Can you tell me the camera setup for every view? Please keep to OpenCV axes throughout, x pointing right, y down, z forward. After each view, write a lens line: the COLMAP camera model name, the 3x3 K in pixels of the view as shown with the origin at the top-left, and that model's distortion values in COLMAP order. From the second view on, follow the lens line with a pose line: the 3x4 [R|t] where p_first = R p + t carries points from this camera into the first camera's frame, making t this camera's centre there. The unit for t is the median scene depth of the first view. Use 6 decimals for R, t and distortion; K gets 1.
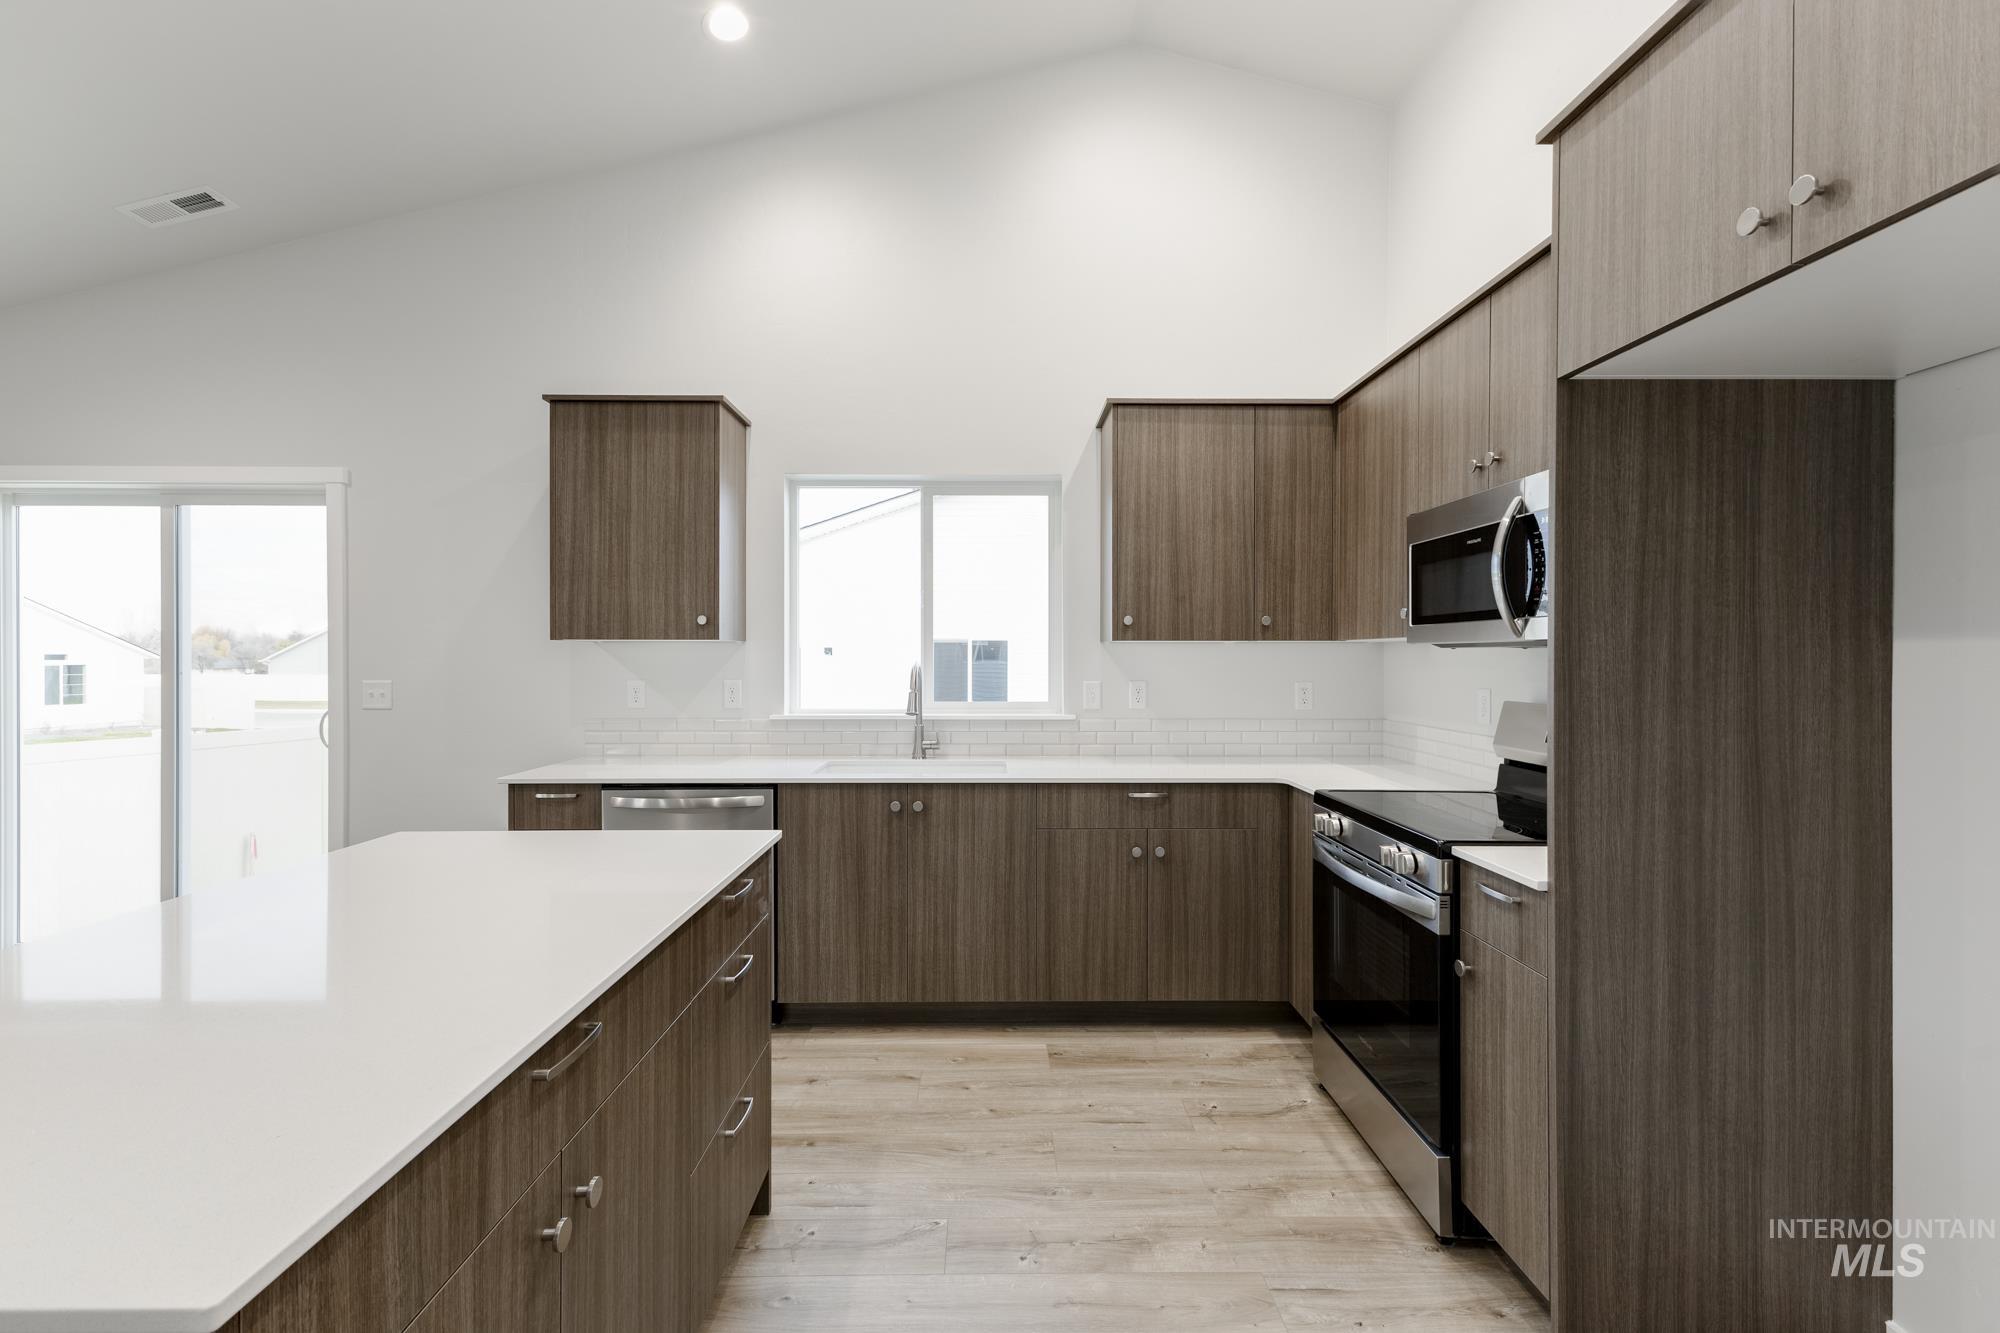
lens RADIAL K [[873.8, 0, 1005.8], [0, 873.8, 661.2], [0, 0, 1]] dist [0.007828, -0.003205]
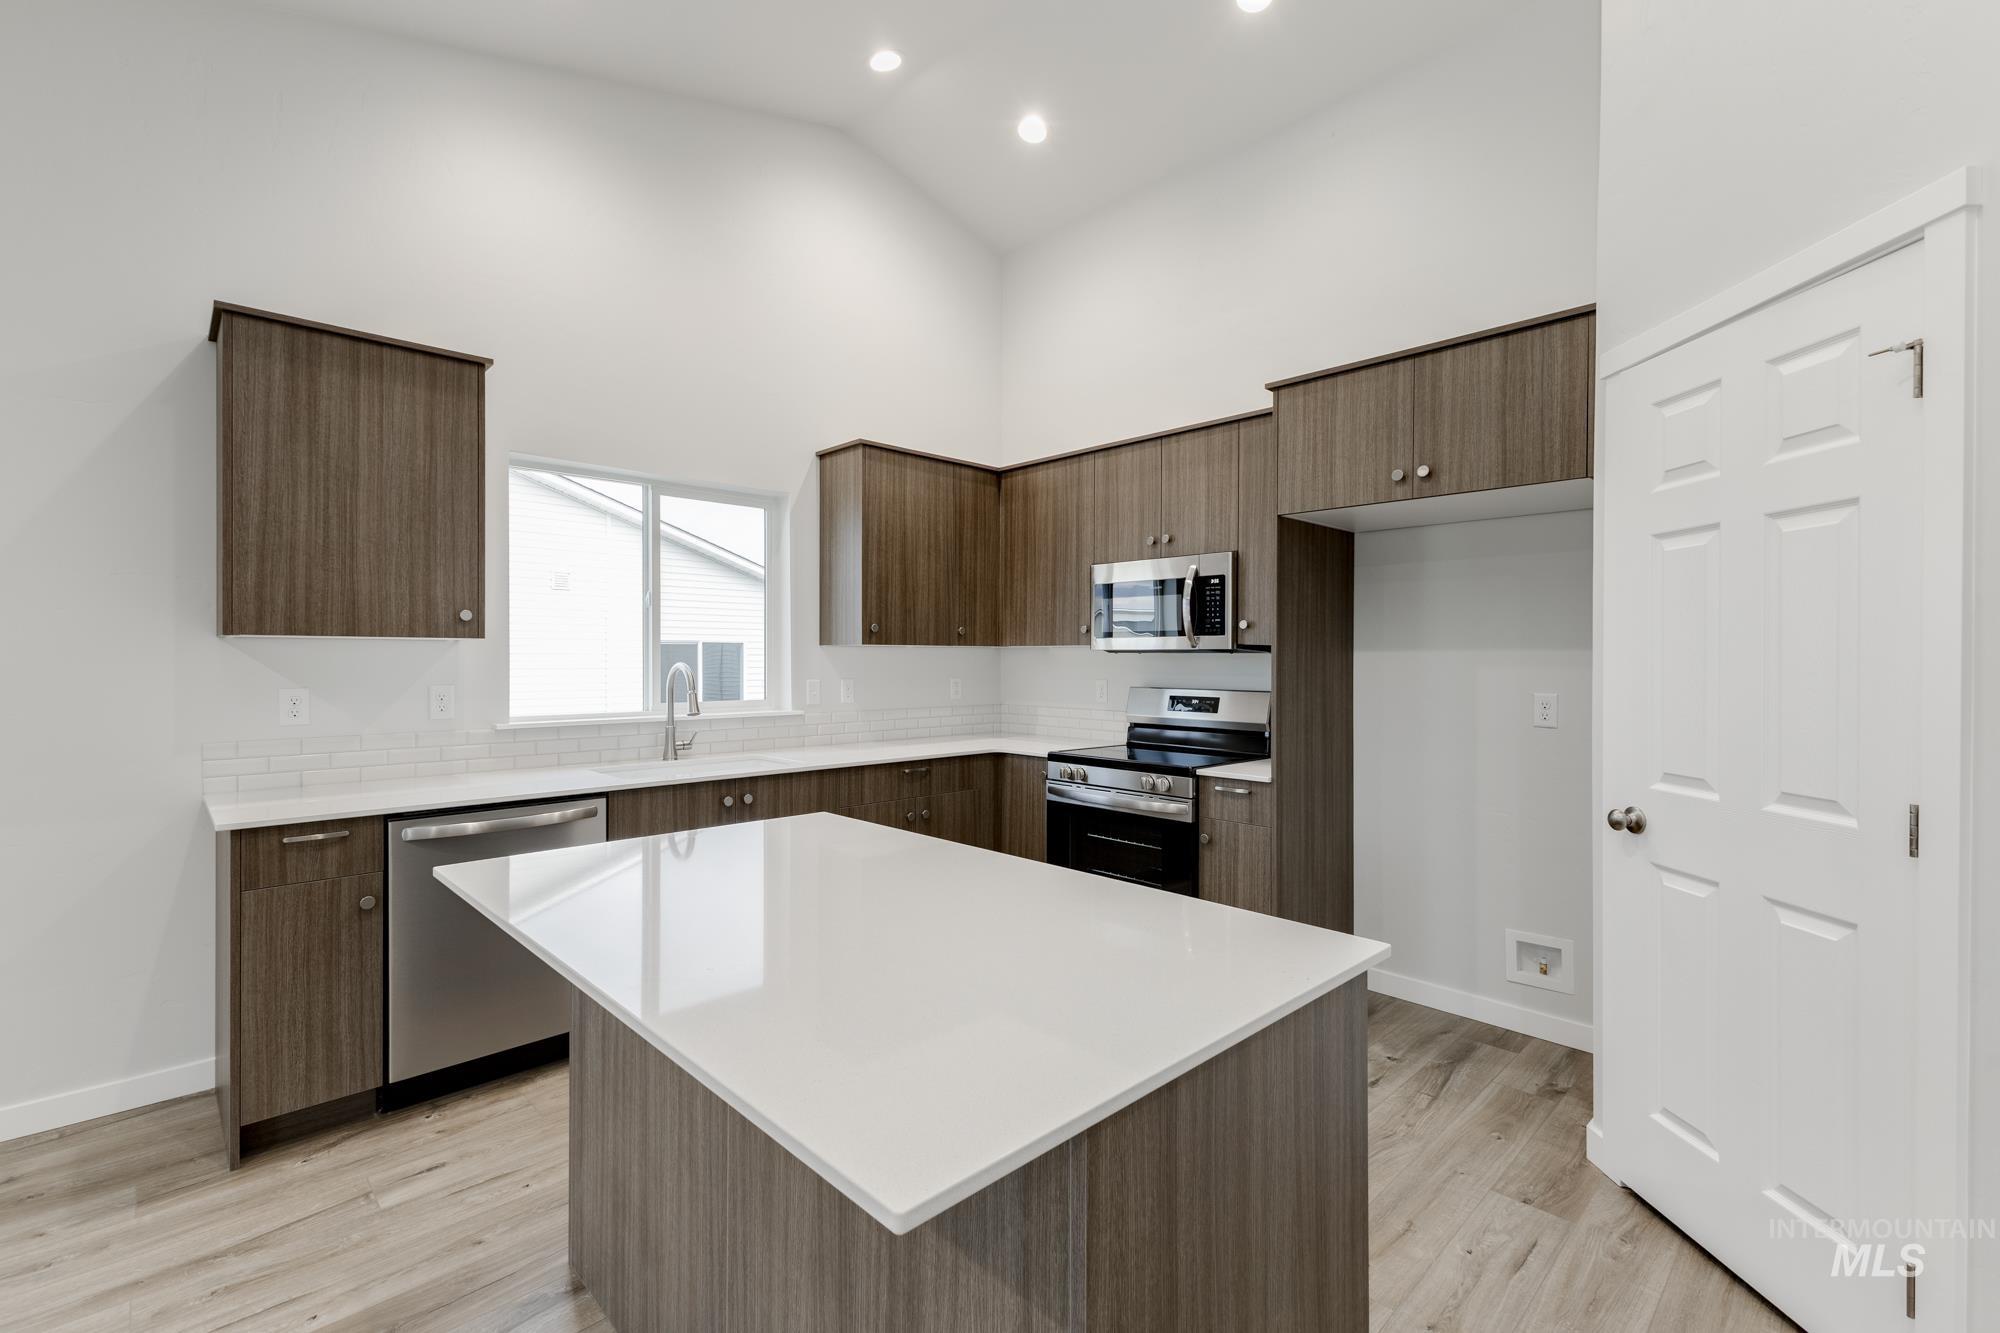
lens RADIAL K [[873.8, 0, 1020.8], [0, 873.8, 661.1], [0, 0, 1]] dist [0.007828, -0.003205]
pose [[0.720396, -0.001916, 0.693561, -0.548525], [0.001490, 0.999998, 0.001215, -0.002378], [-0.693562, 0.000158, 0.720397, 0.003635]]
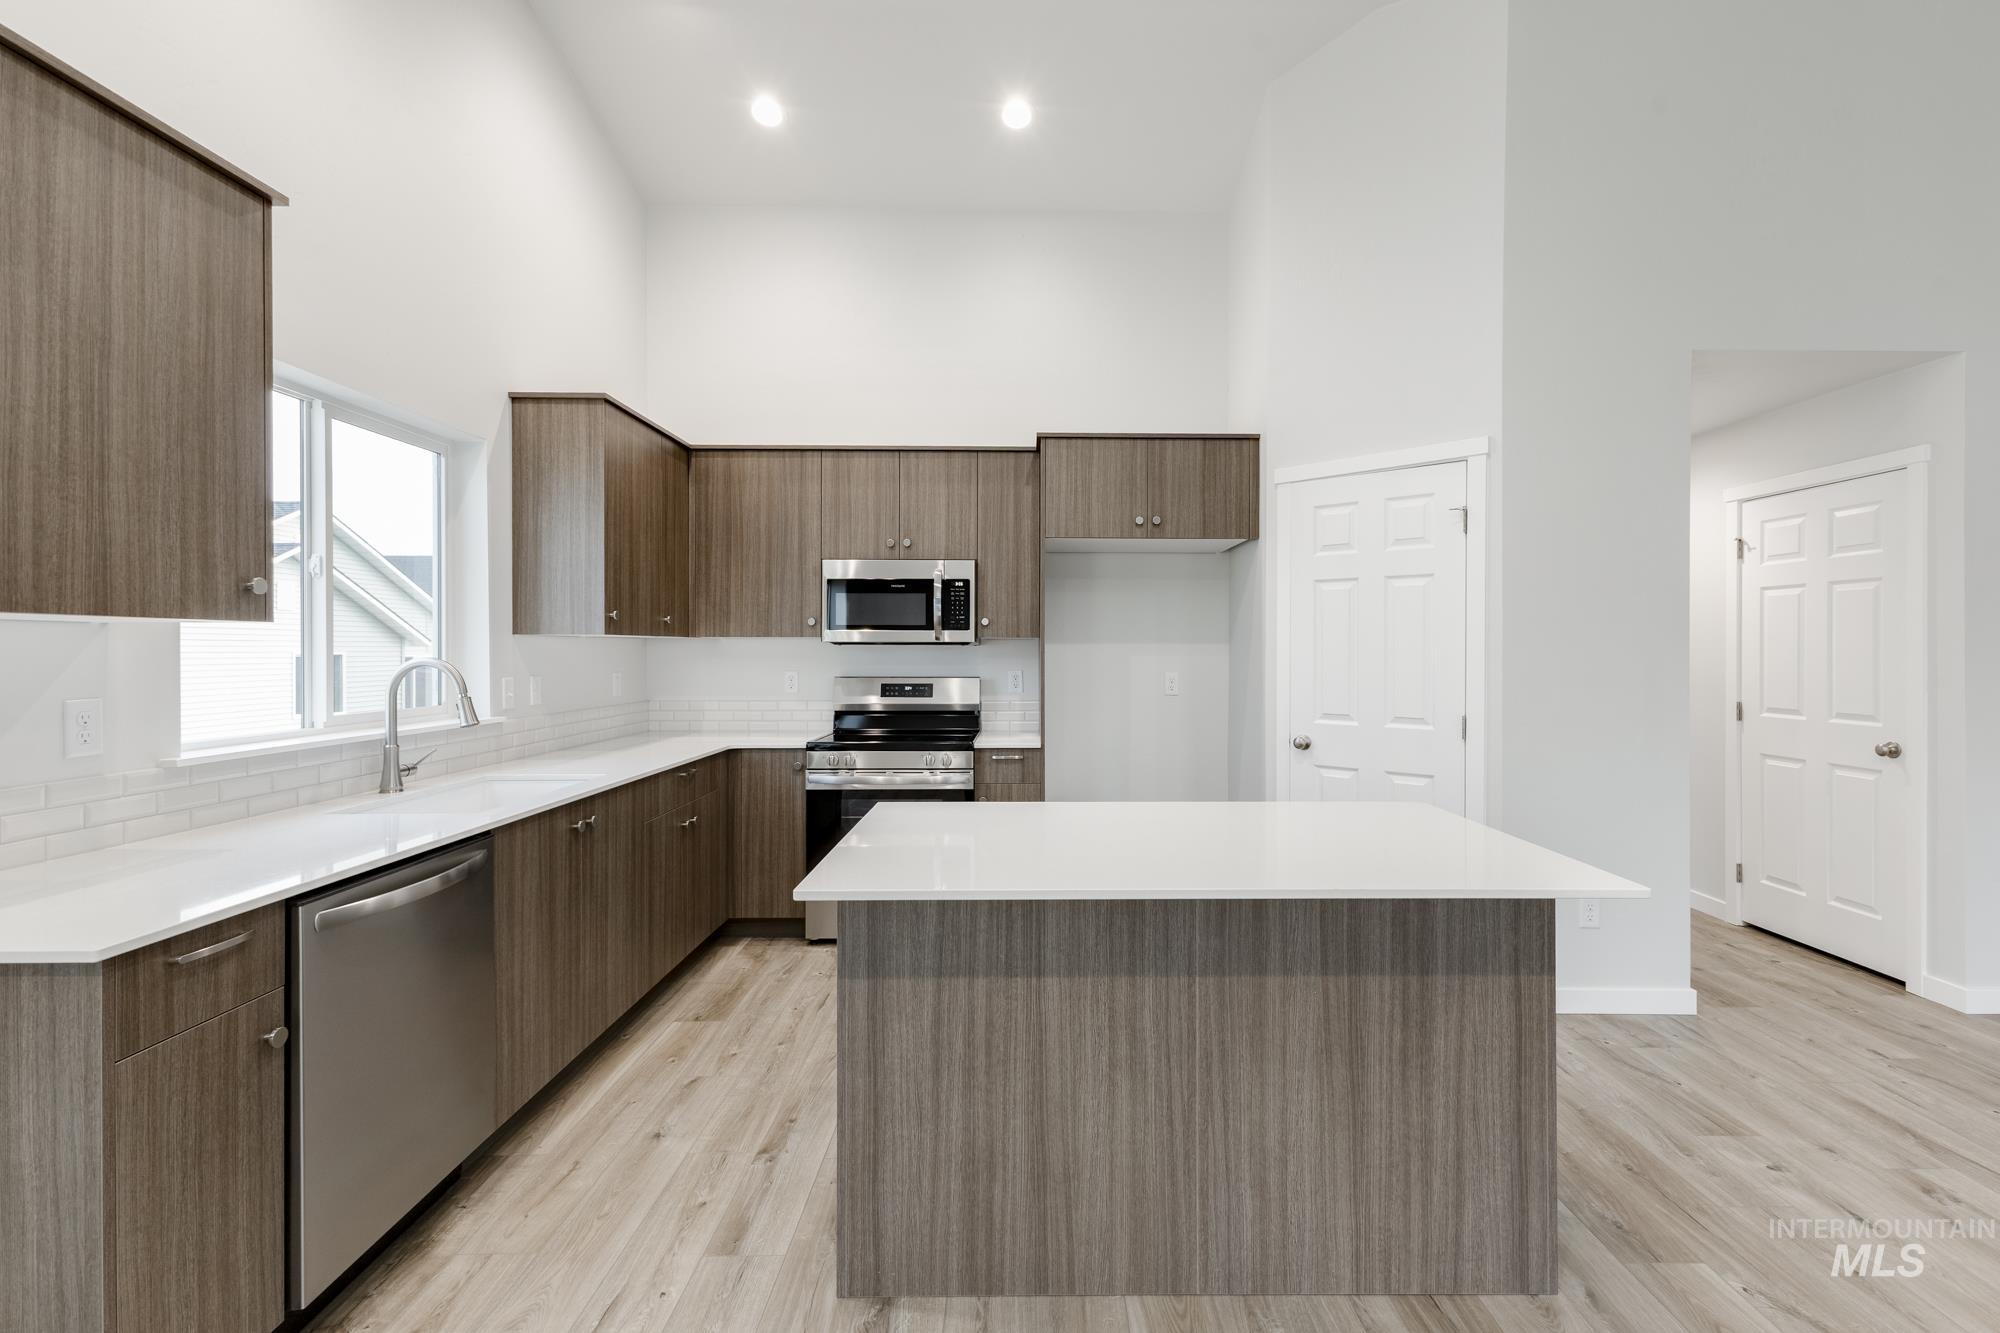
lens RADIAL K [[873.8, 0, 1053.1], [0, 873.8, 652.3], [0, 0, 1]] dist [0.007828, -0.003205]
pose [[-0.010450, -0.004490, 0.999935, -0.903411], [0.003522, 0.999984, 0.004527, -0.005763], [-0.999939, 0.003569, -0.010434, 0.501782]]
